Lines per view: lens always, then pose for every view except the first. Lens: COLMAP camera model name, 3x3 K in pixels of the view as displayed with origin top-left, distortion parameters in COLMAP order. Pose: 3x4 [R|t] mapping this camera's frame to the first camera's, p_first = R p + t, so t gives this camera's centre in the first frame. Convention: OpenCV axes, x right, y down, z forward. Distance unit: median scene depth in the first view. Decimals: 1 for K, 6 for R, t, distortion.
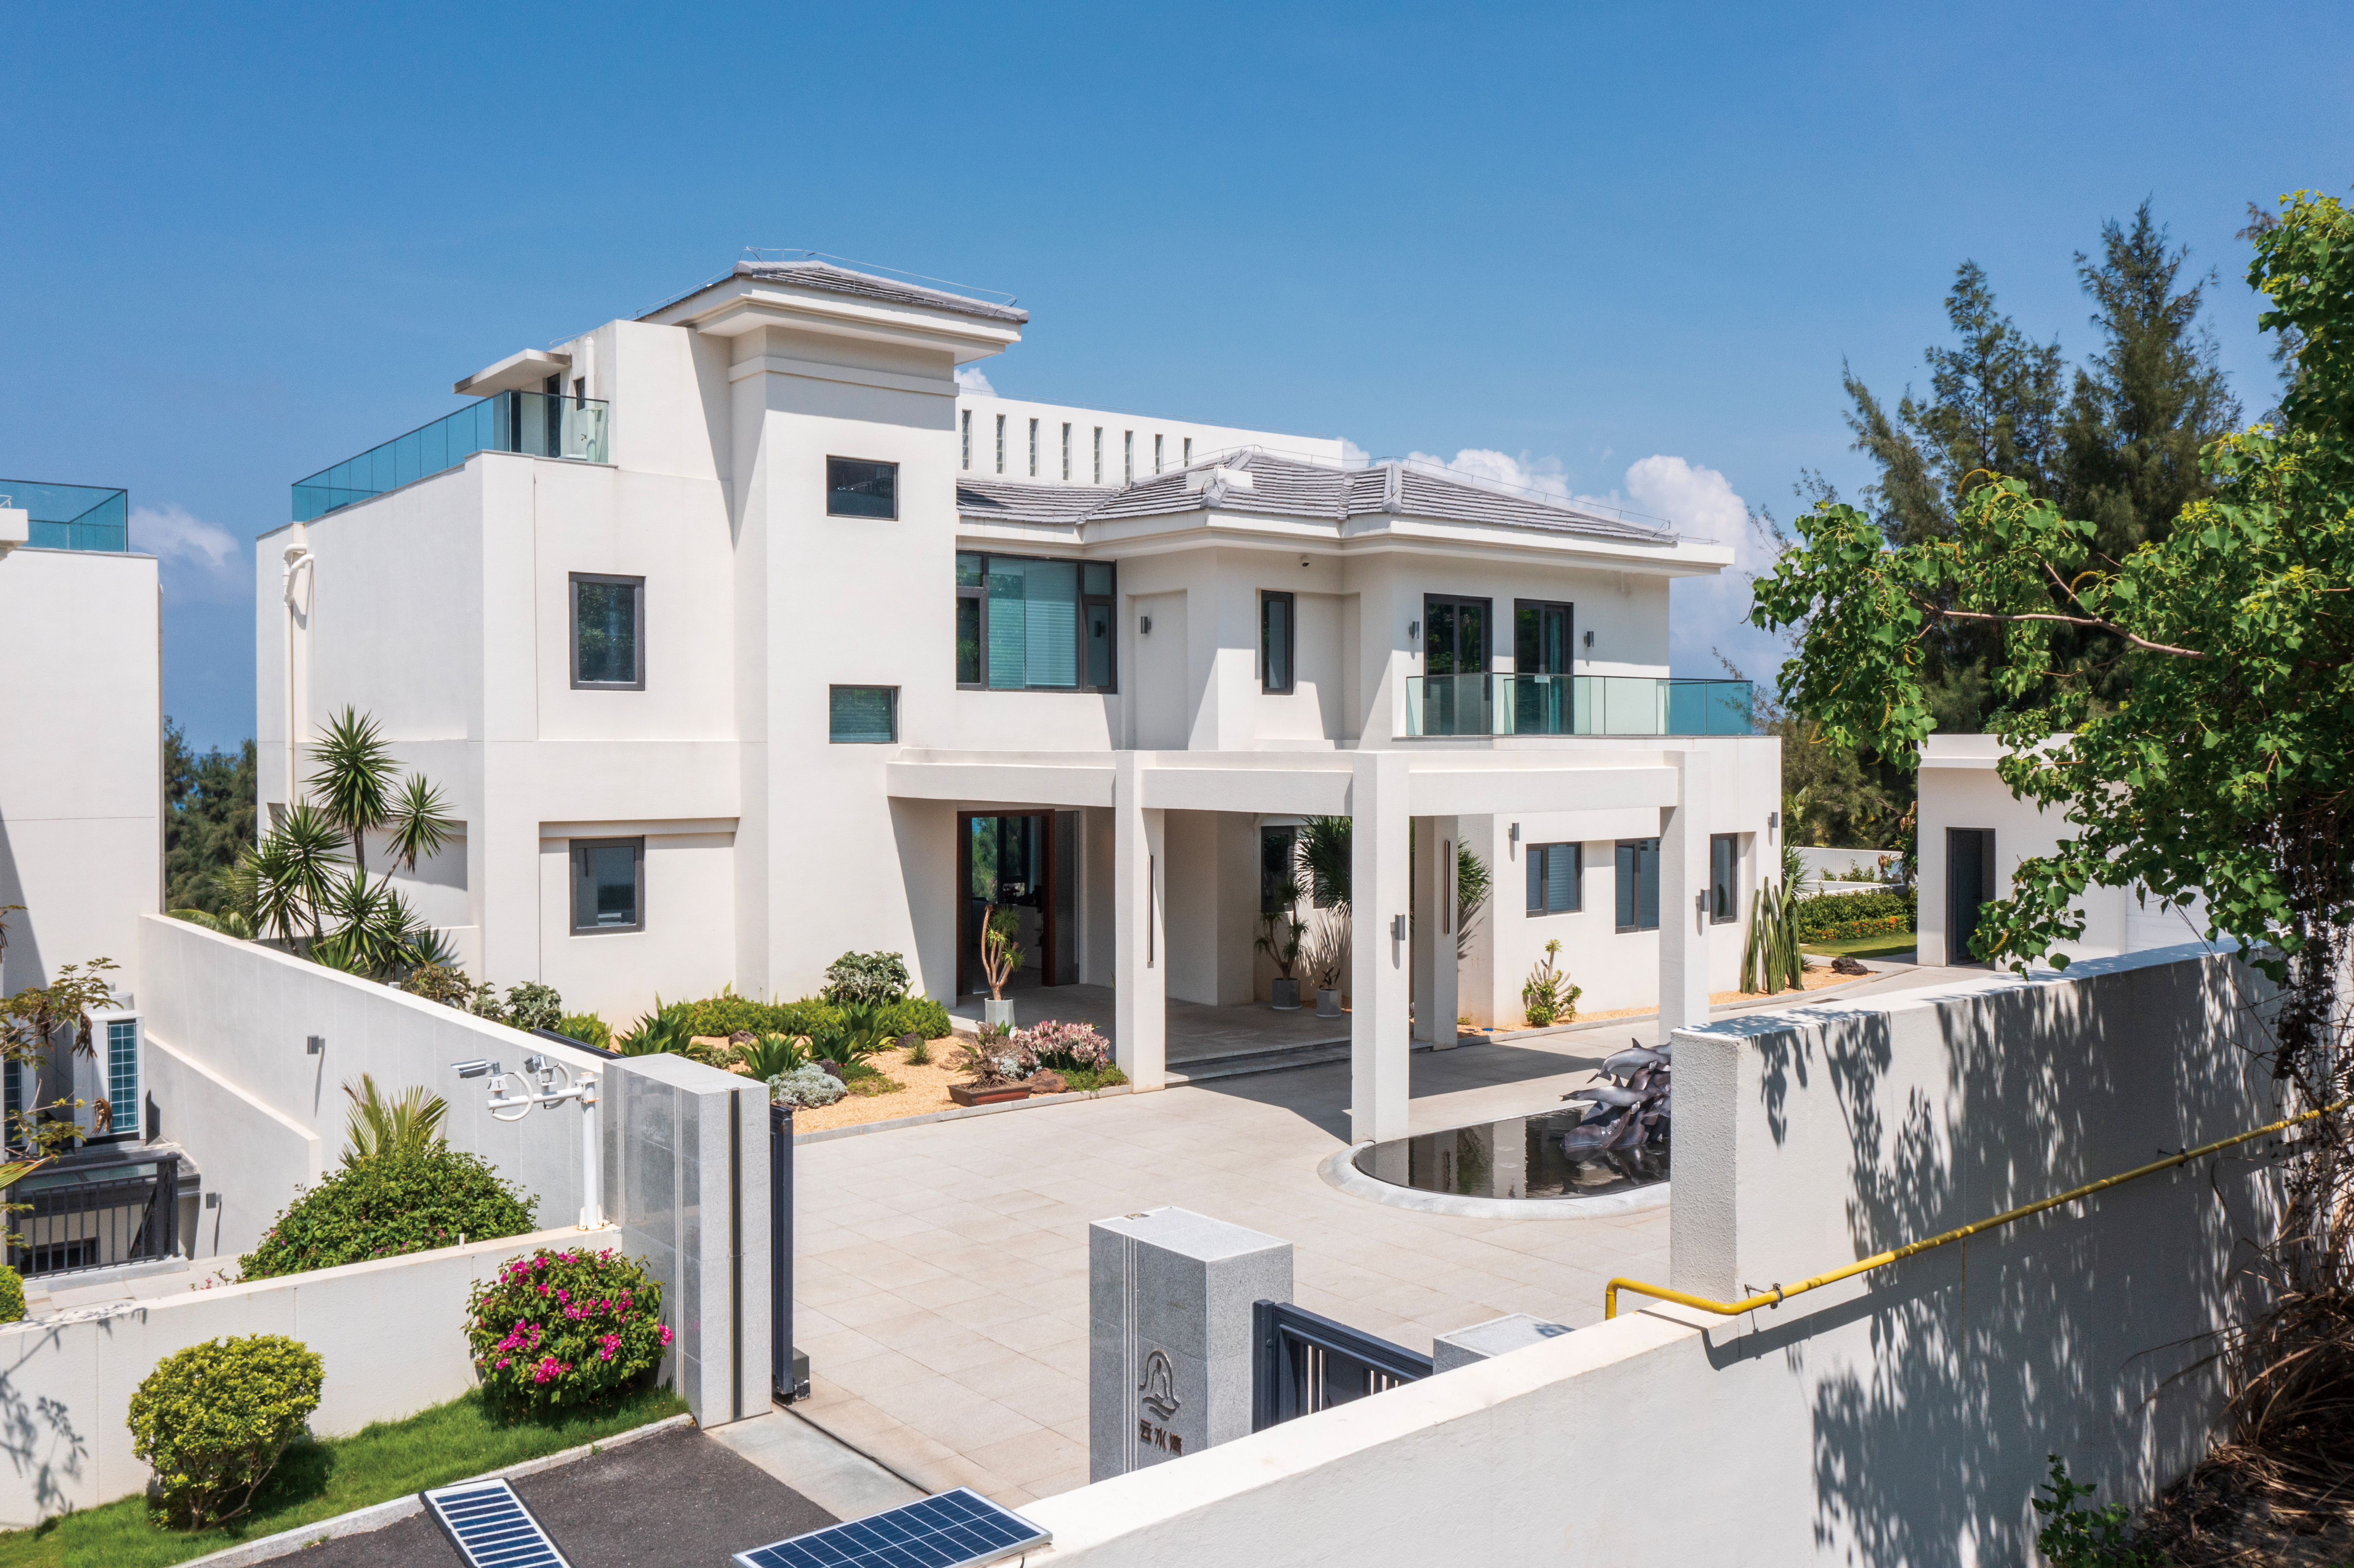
lens RADIAL K [[1895.6, 0, 1177.0], [0, 1895.6, 784.0], [0, 0, 1]] dist [0.012882, 0.015386]
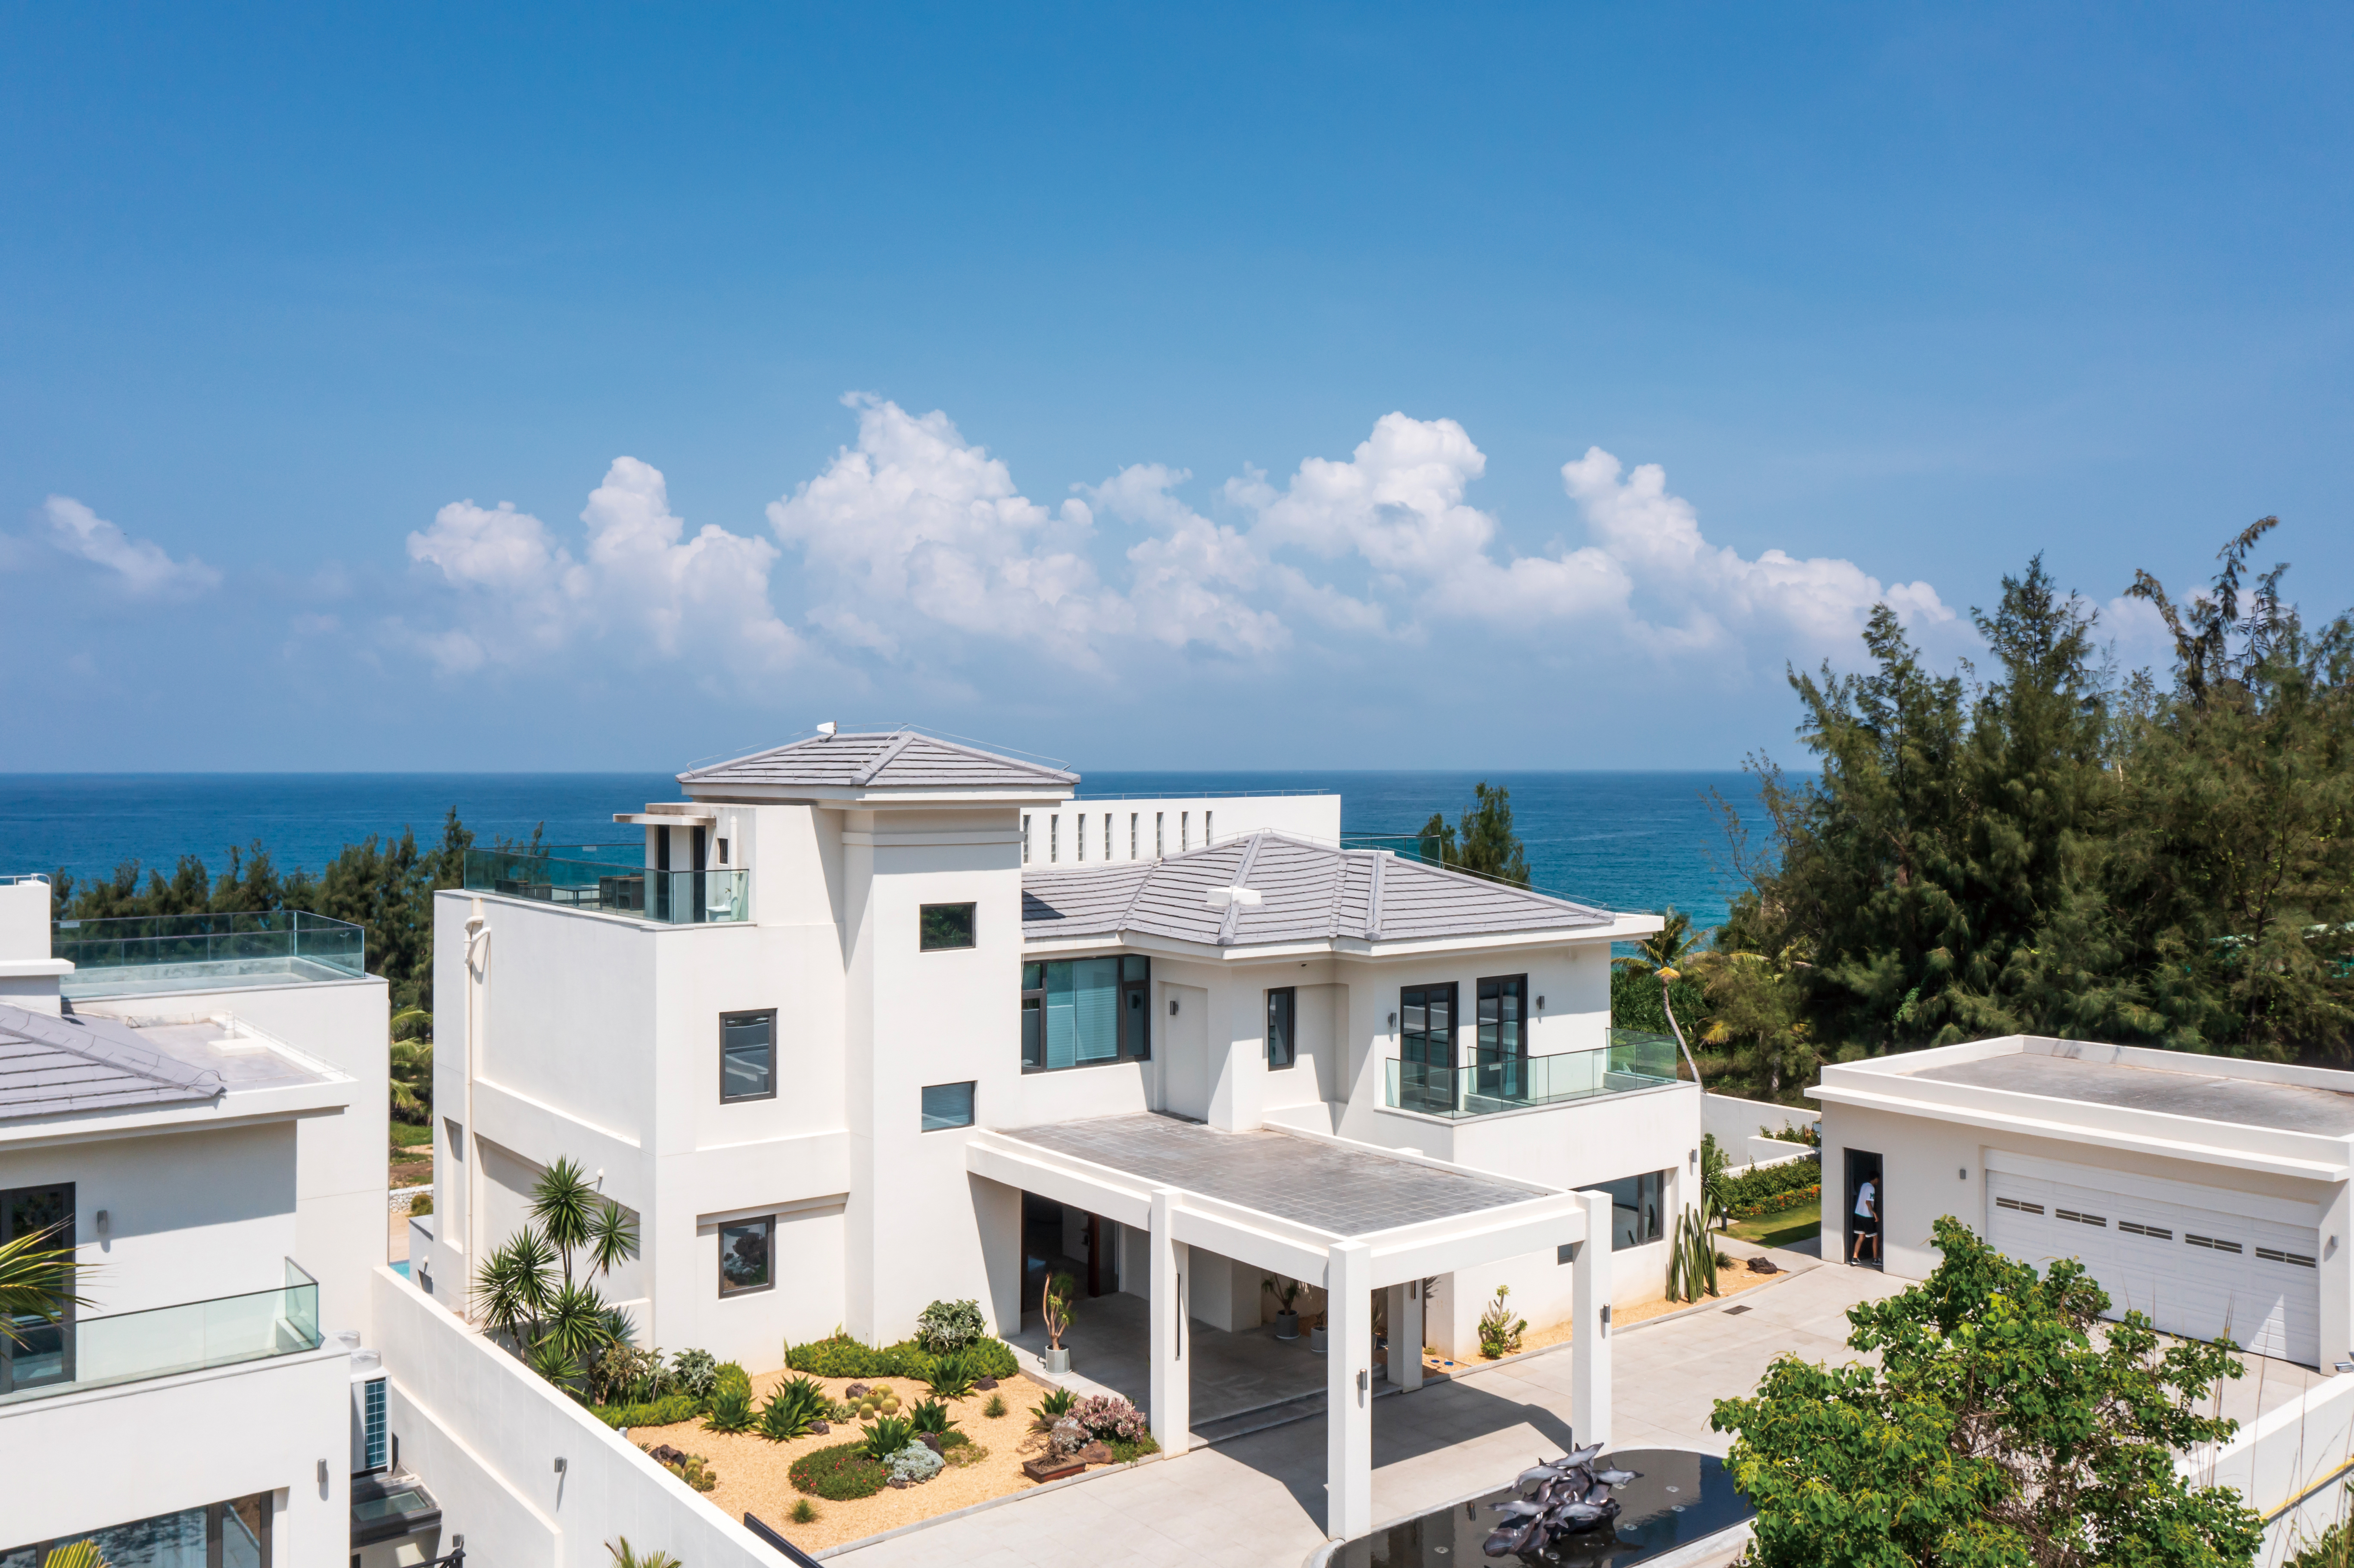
lens RADIAL K [[1895.6, 0, 1177.0], [0, 1895.6, 784.0], [0, 0, 1]] dist [0.012882, 0.015386]
pose [[0.999902, 0.000535, -0.014024, 0.002962], [-0.000710, 0.999922, -0.012485, -0.238011], [0.014016, 0.012494, 0.999824, -0.253983]]
